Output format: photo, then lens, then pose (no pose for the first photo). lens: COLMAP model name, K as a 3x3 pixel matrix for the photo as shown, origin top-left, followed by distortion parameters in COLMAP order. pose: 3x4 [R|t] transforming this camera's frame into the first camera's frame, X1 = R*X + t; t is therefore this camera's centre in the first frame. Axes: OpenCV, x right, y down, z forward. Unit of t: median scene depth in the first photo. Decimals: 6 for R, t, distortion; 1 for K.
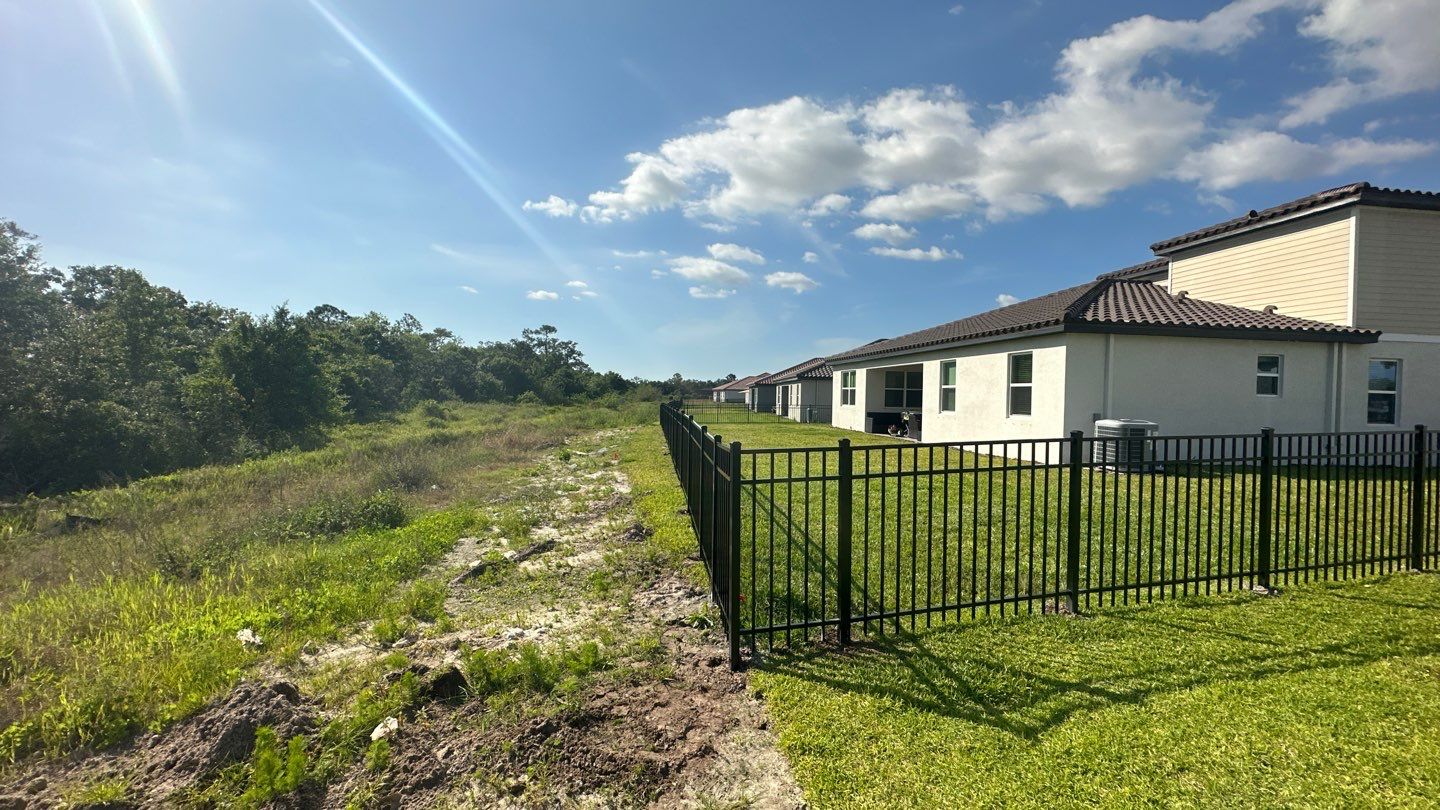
lens RADIAL K [[572.5, 0, 720.3], [0, 572.5, 402.4], [0, 0, 1]] dist [0.000109, -0.000522]
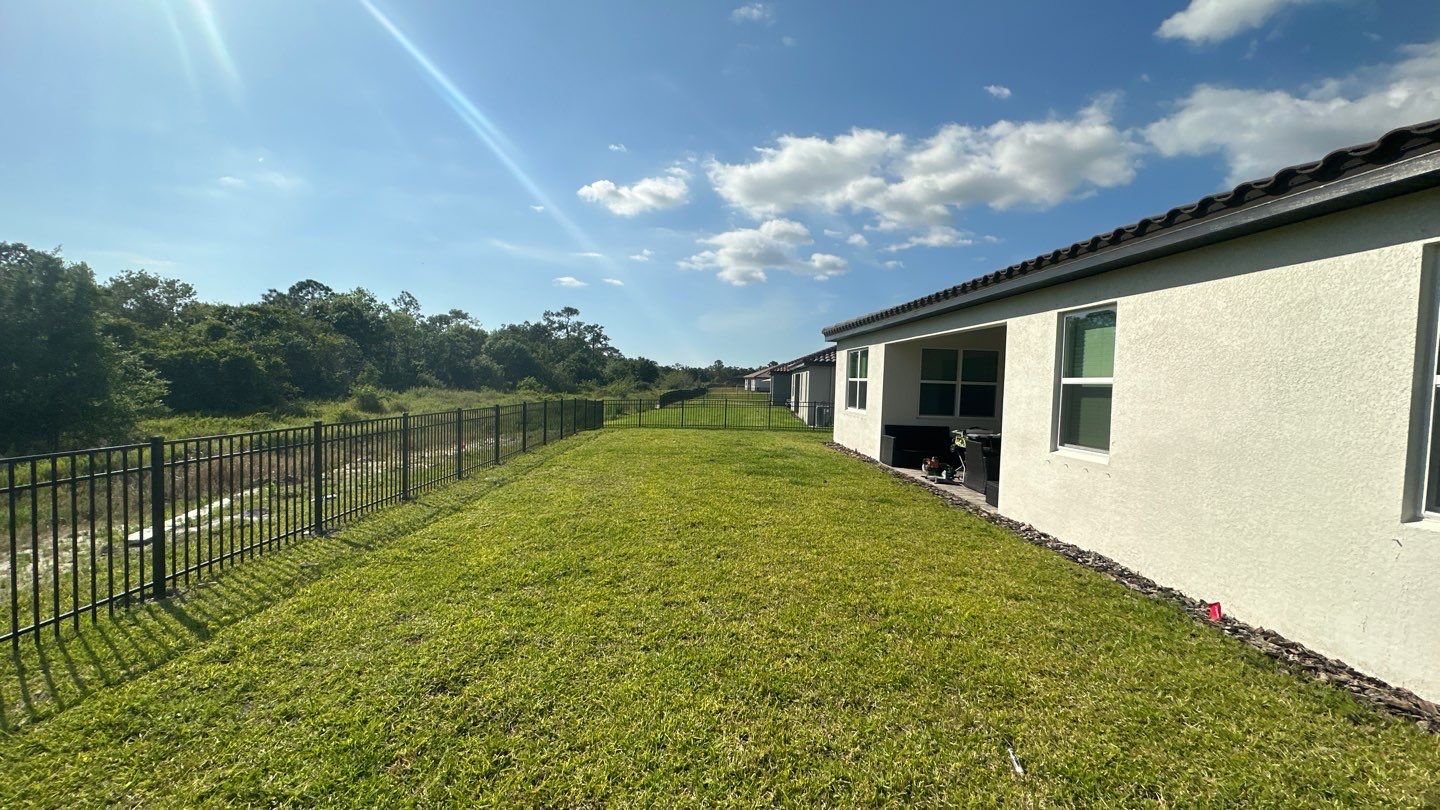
lens RADIAL K [[572.5, 0, 720.3], [0, 572.5, 402.4], [0, 0, 1]] dist [0.000109, -0.000522]
pose [[0.996744, 0.014737, -0.079279, 0.136894], [-0.012985, 0.999661, 0.022571, -0.013115], [0.079584, -0.021468, 0.996597, 0.429184]]
